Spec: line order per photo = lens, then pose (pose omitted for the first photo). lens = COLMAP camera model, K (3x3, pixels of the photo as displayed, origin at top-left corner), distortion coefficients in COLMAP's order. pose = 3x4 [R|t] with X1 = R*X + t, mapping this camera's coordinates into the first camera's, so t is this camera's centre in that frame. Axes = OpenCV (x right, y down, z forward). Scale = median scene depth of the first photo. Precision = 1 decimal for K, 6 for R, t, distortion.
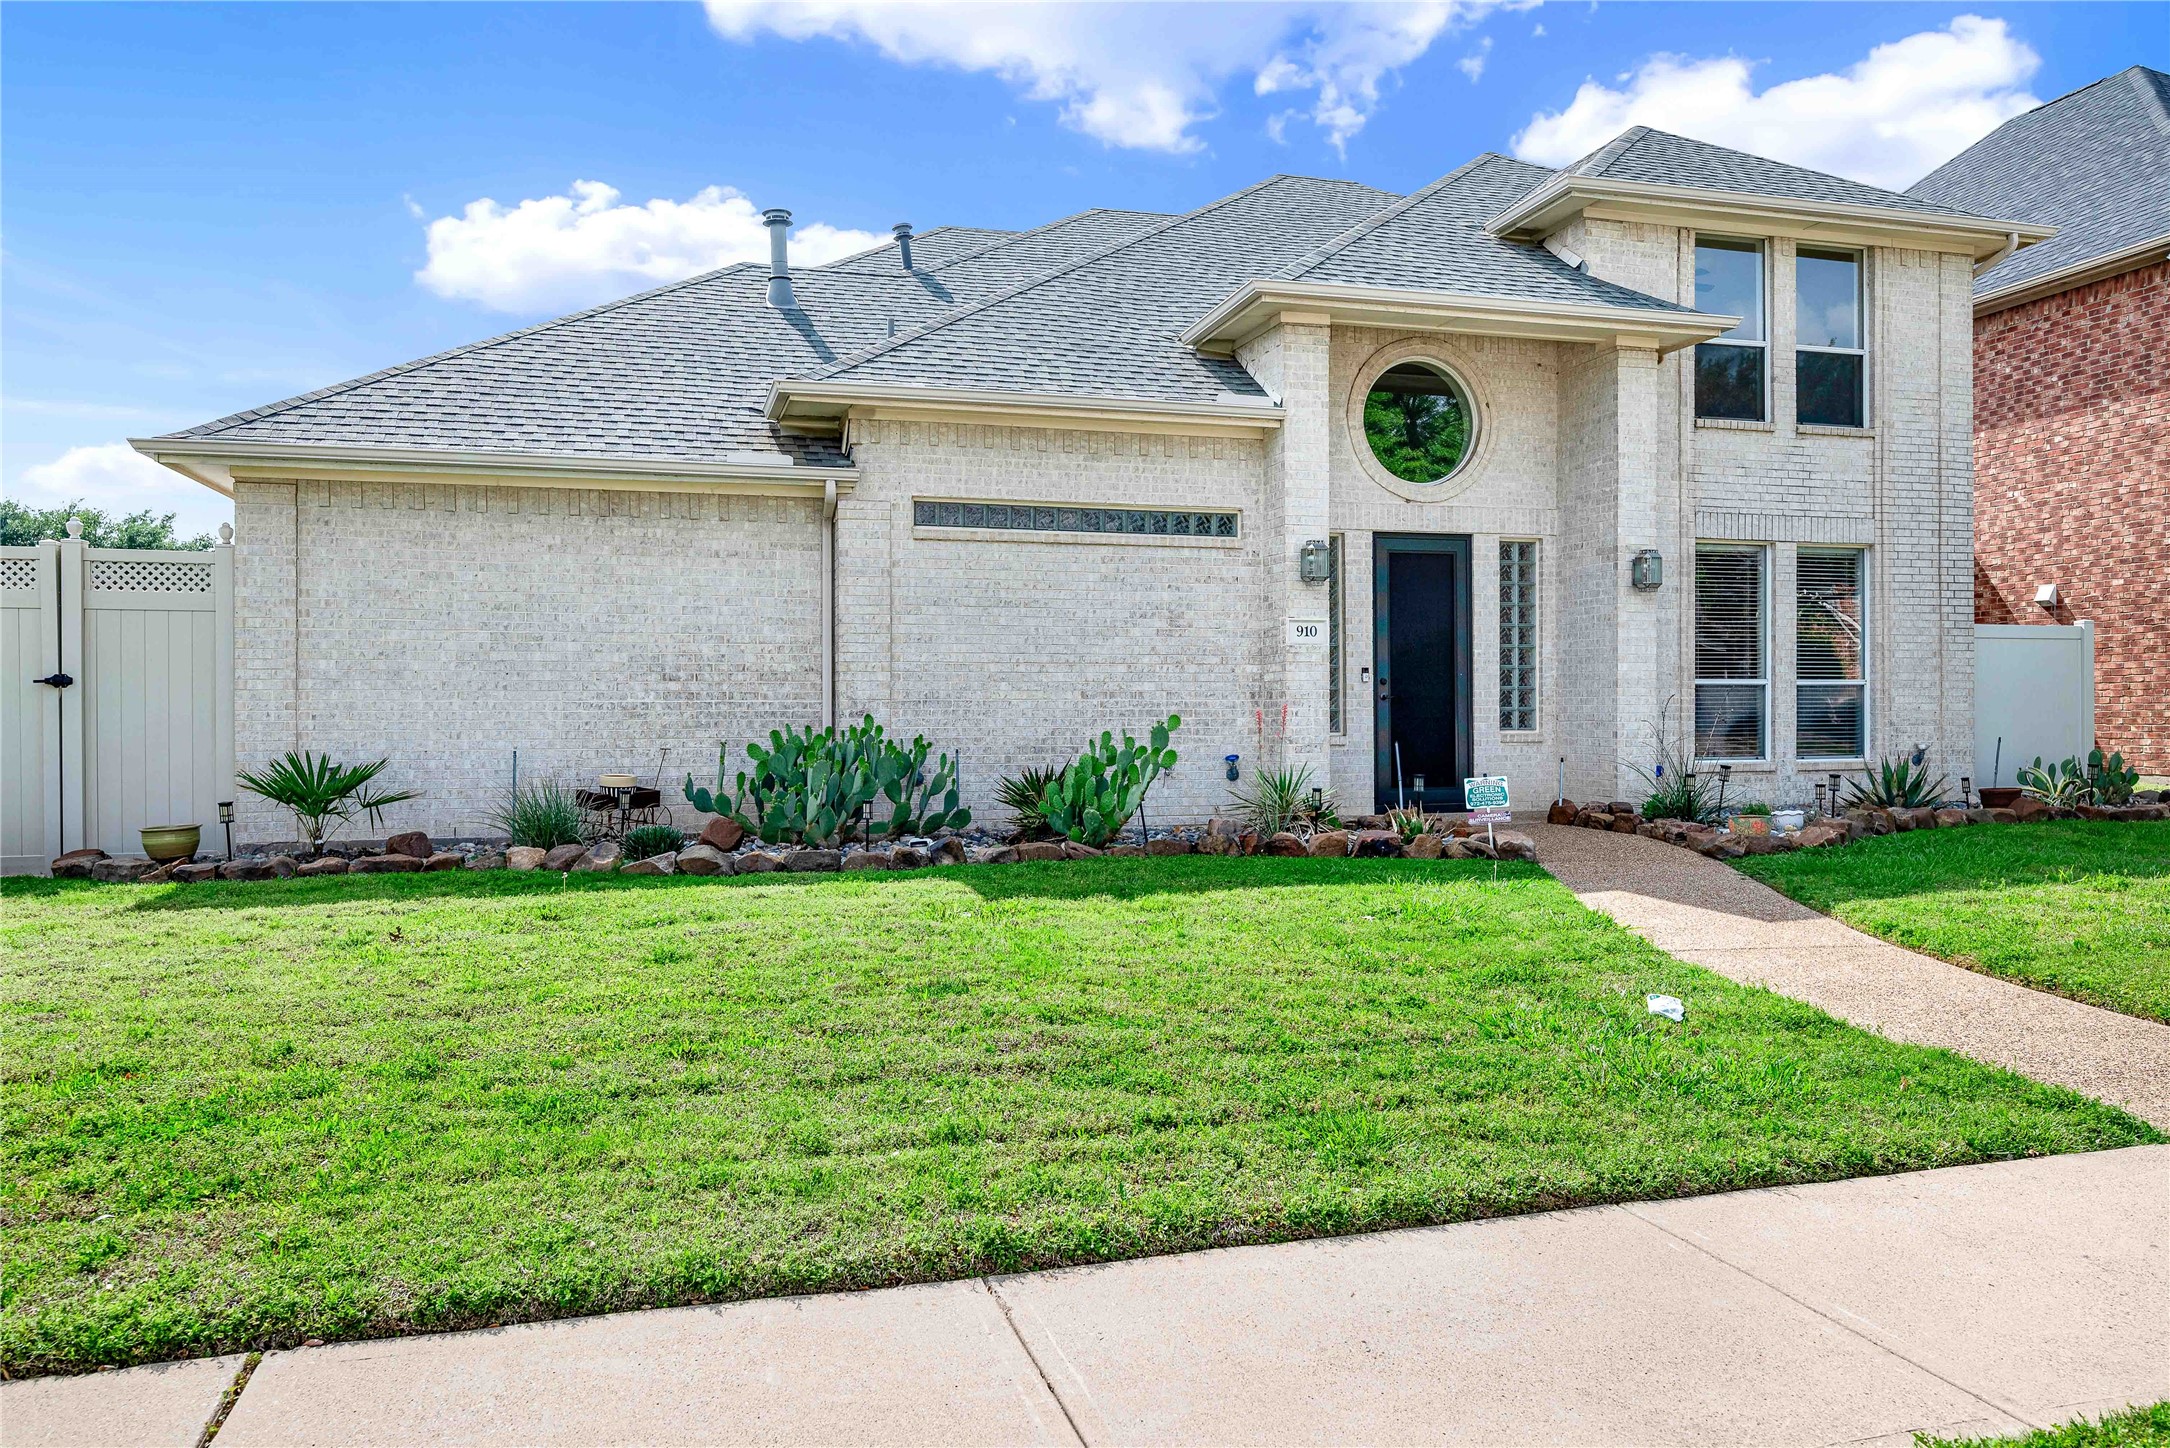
lens RADIAL K [[1495.1, 0, 1085.0], [0, 1495.1, 724.0], [0, 0, 1]] dist [0.001609, -0.000255]
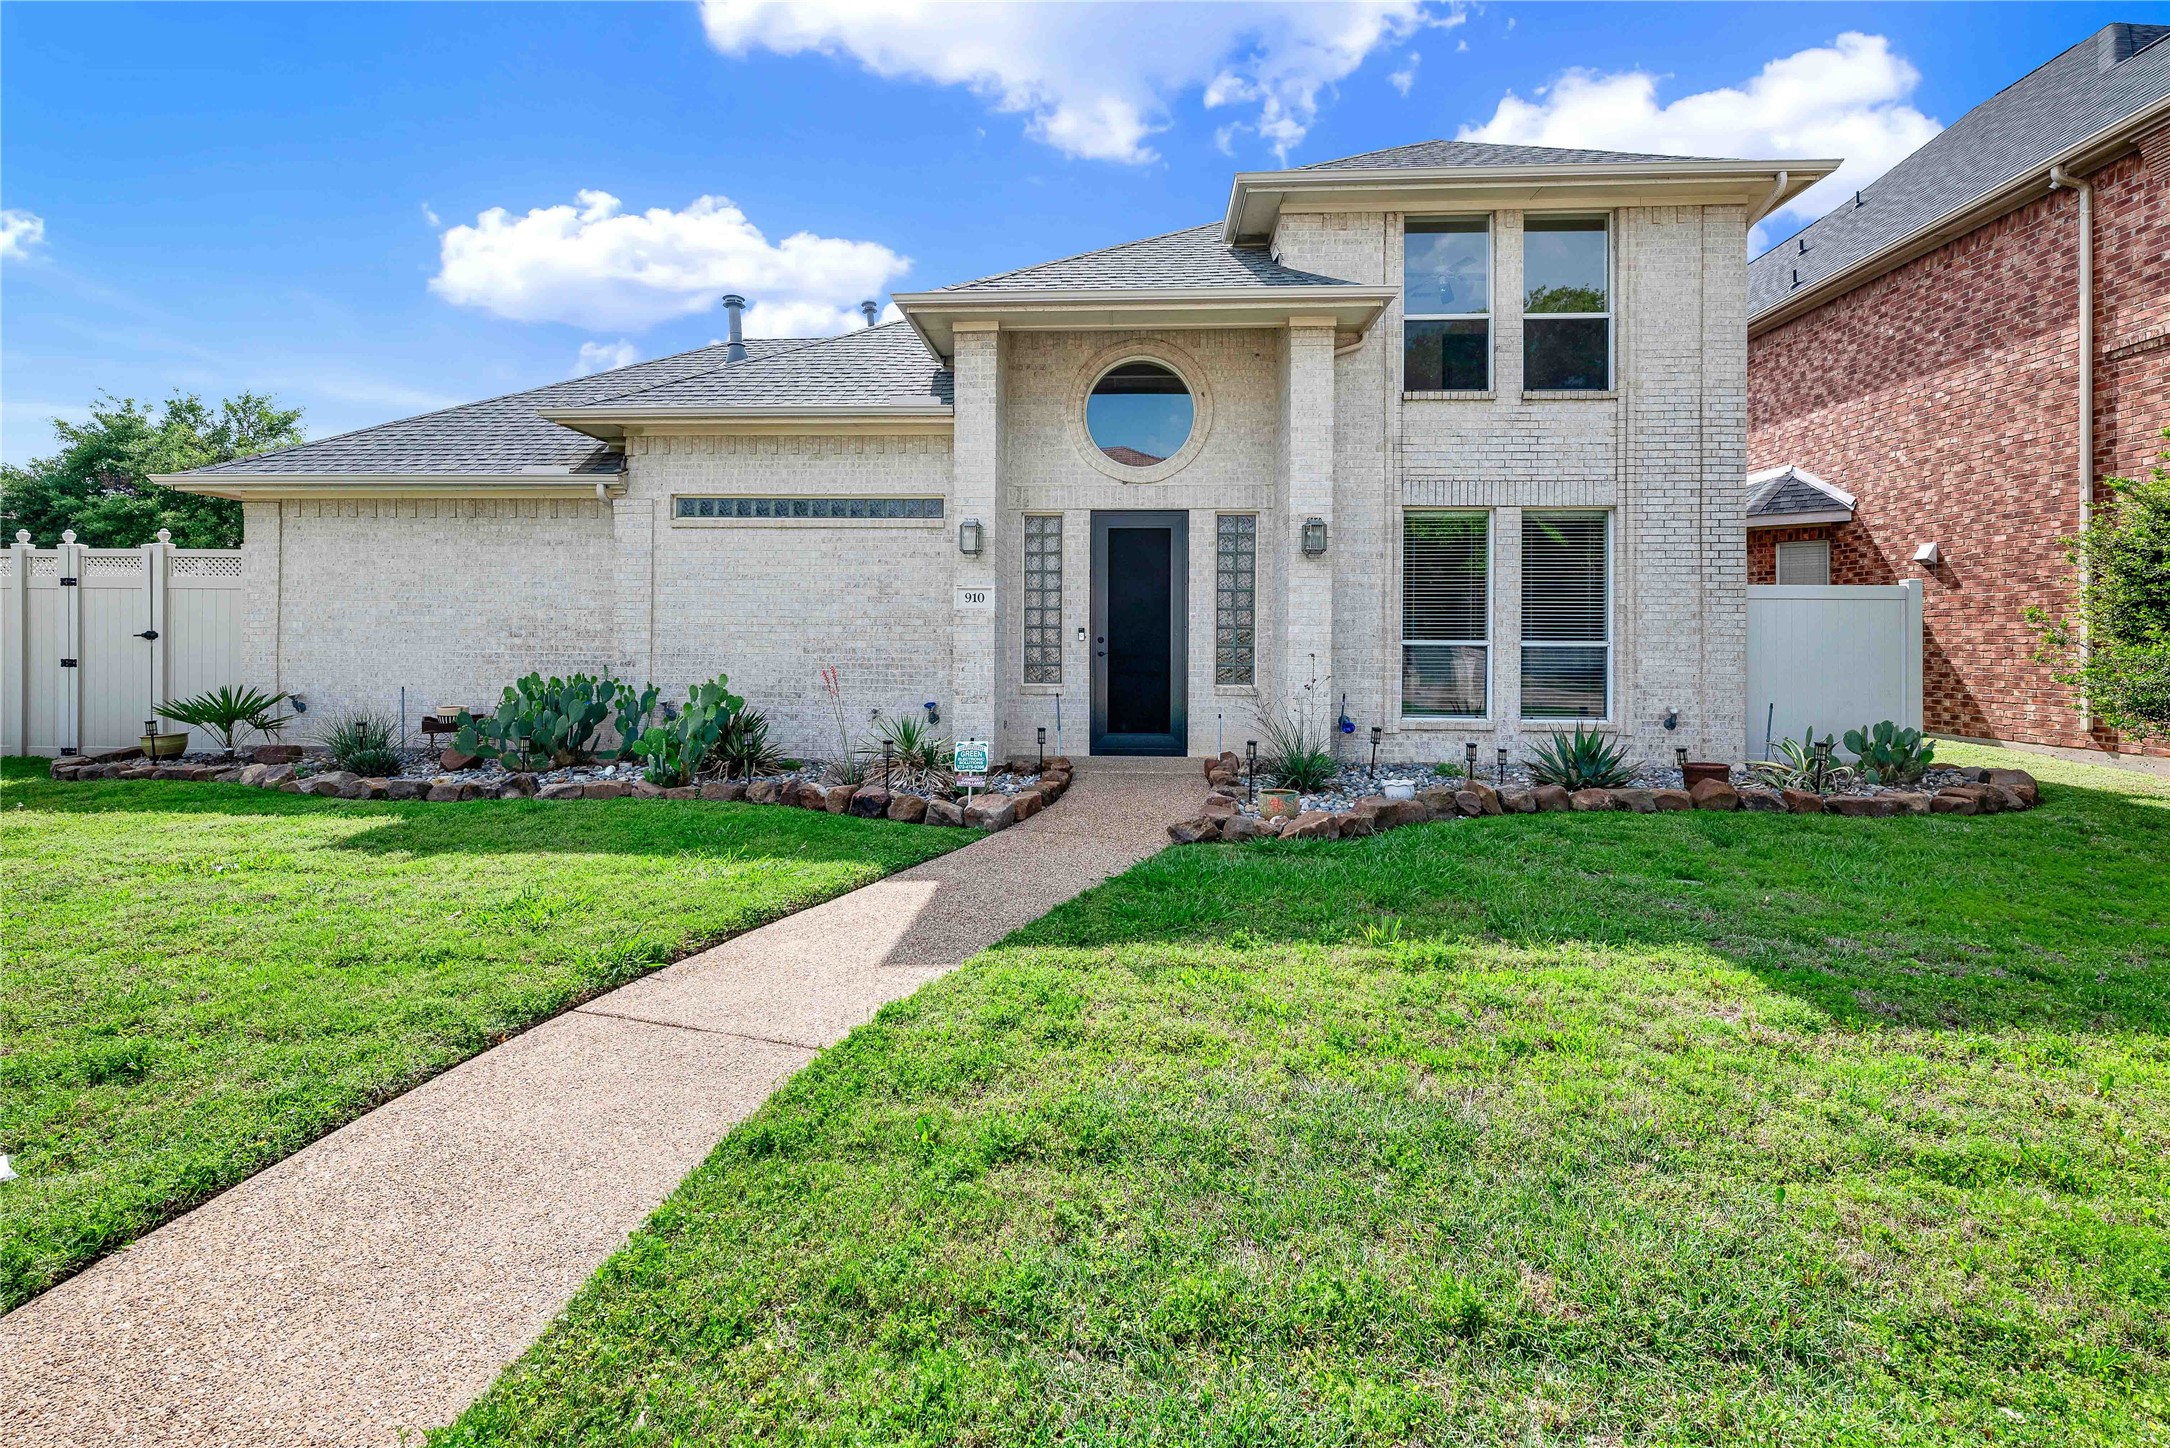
lens RADIAL K [[914.7, 0, 1083.0], [0, 914.7, 639.3], [0, 0, 1]] dist [0.000704, 0.000071]
pose [[0.945778, 0.009866, -0.324665, 0.390077], [-0.012984, 0.999888, -0.007439, -0.022217], [0.324555, 0.011251, 0.945800, 0.309225]]
